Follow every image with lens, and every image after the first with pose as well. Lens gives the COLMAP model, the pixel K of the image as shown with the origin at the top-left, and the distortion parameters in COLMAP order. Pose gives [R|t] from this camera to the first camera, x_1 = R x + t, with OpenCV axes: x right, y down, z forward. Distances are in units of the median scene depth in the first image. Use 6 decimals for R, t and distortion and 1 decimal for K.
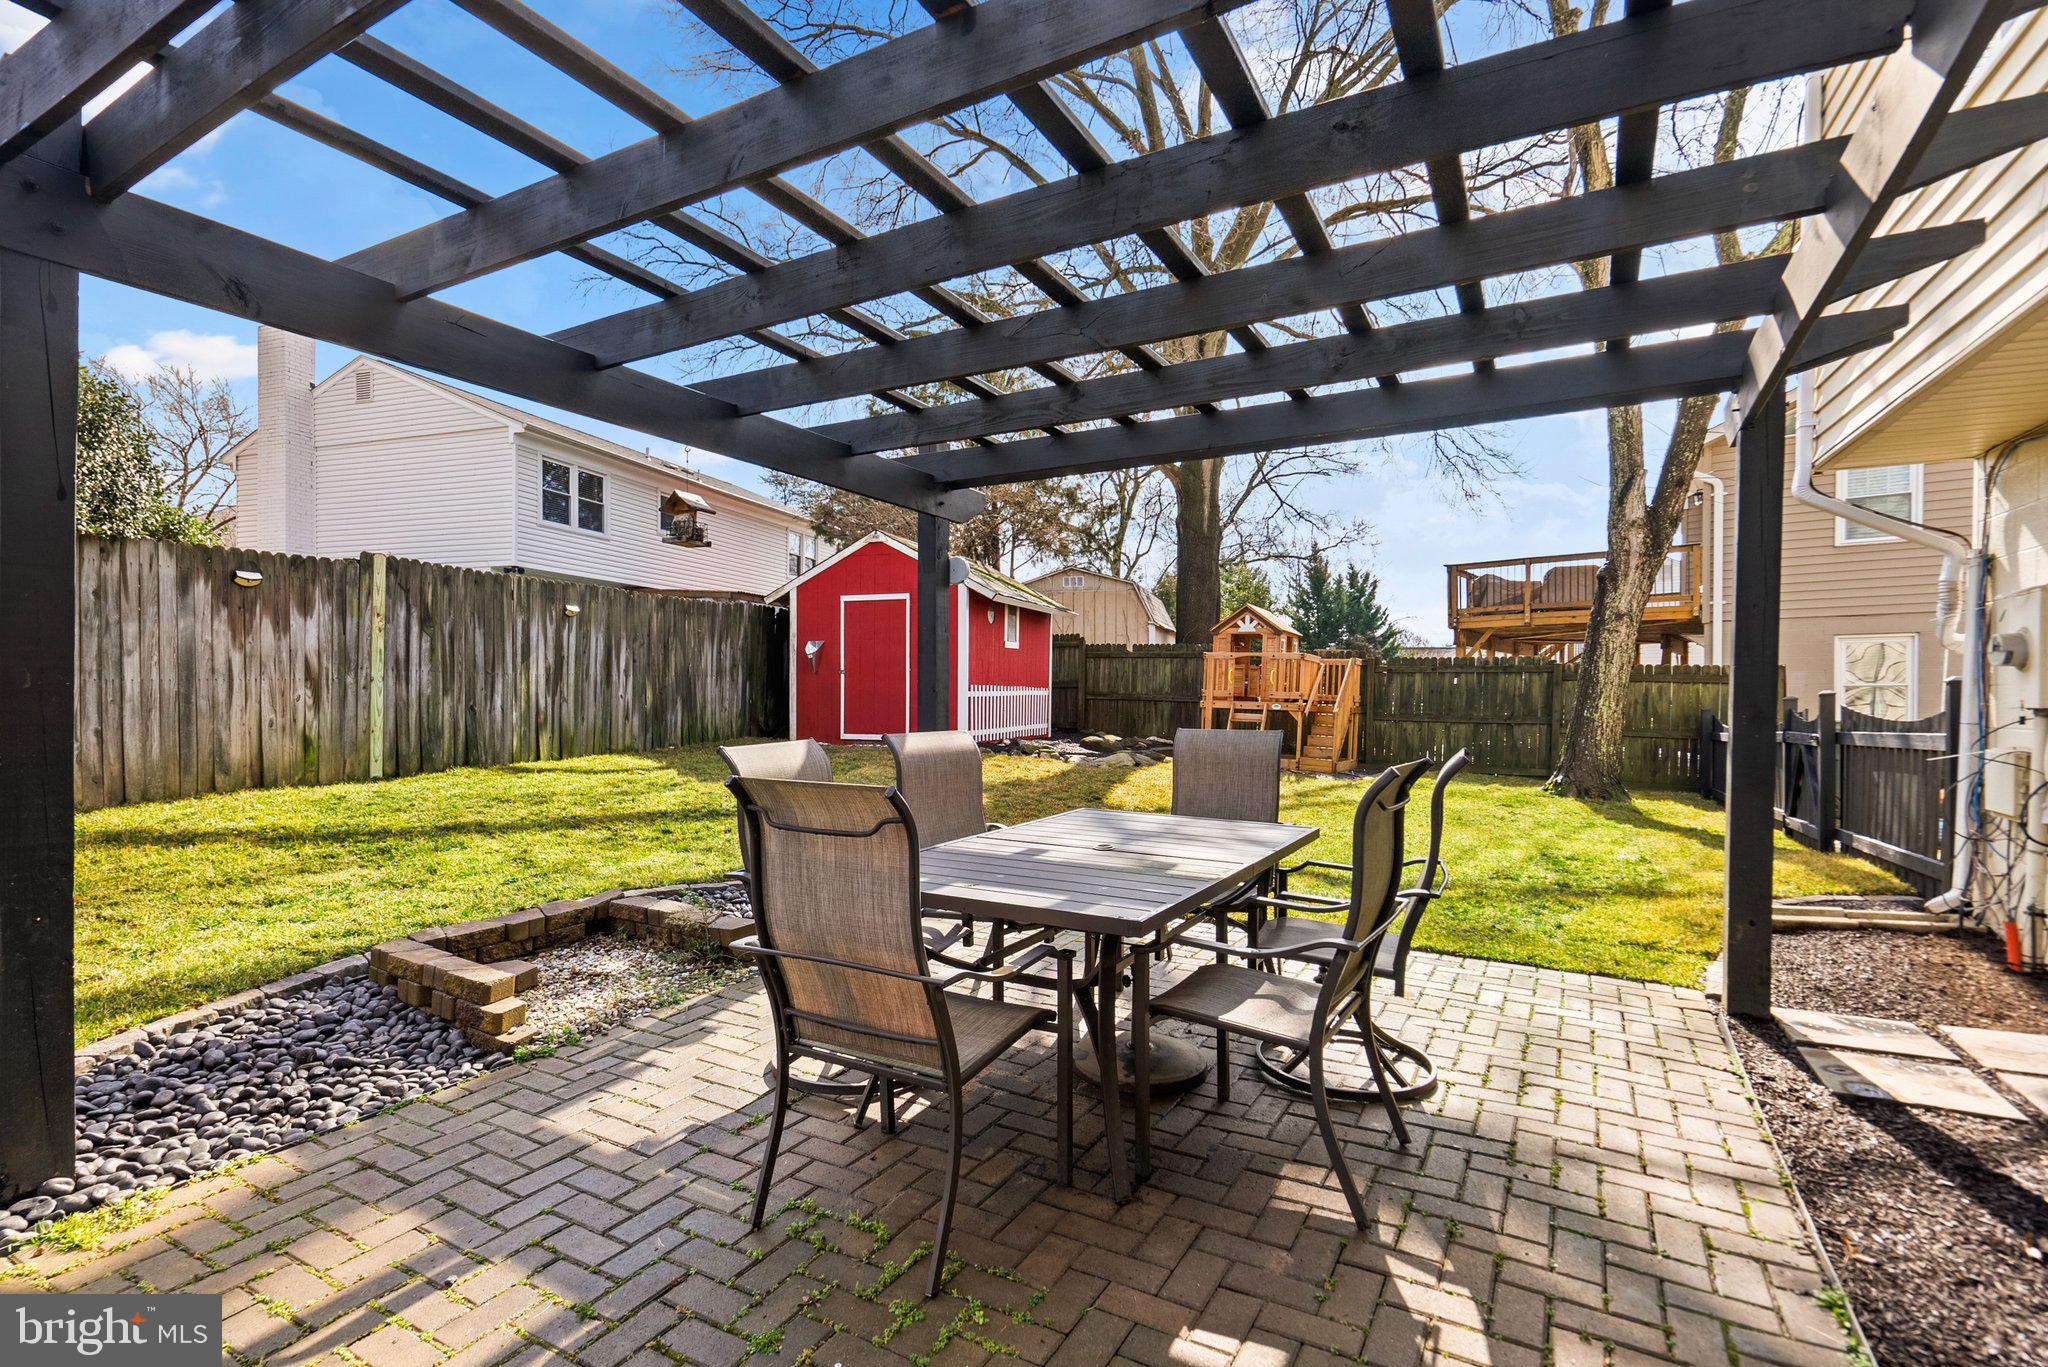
lens RADIAL K [[945.3, 0, 1013.1], [0, 945.3, 691.6], [0, 0, 1]] dist [0.007236, -0.000510]
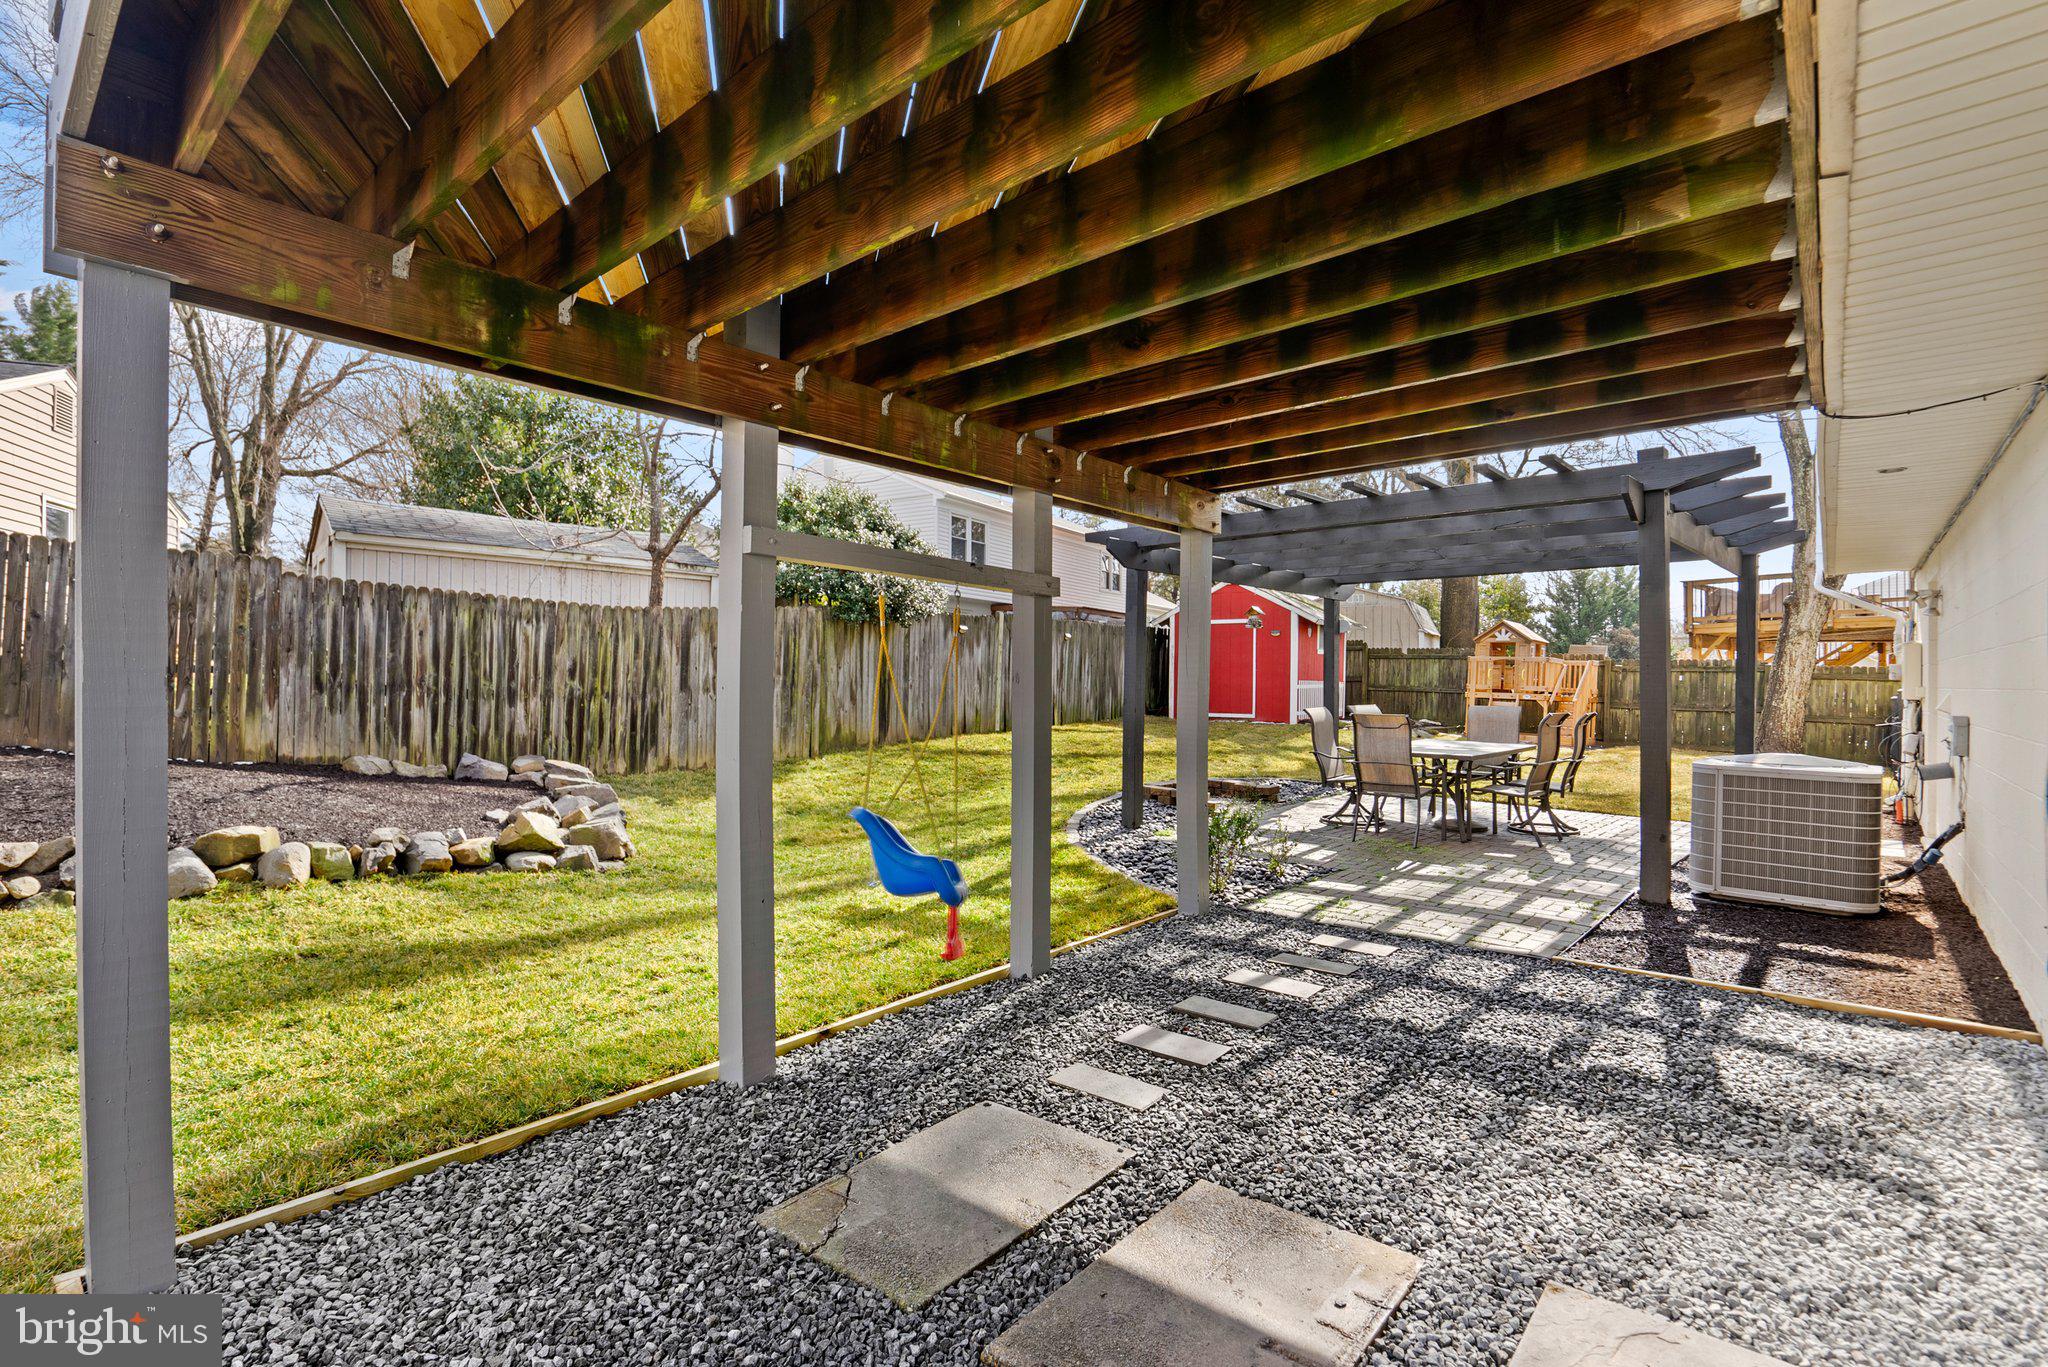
lens RADIAL K [[945.3, 0, 1031.9], [0, 945.3, 682.0], [0, 0, 1]] dist [0.007236, -0.000510]
pose [[0.976165, 0.004376, -0.216984, -0.109934], [-0.004007, 0.999990, 0.002138, -0.005489], [0.216991, -0.001217, 0.976173, -0.442921]]
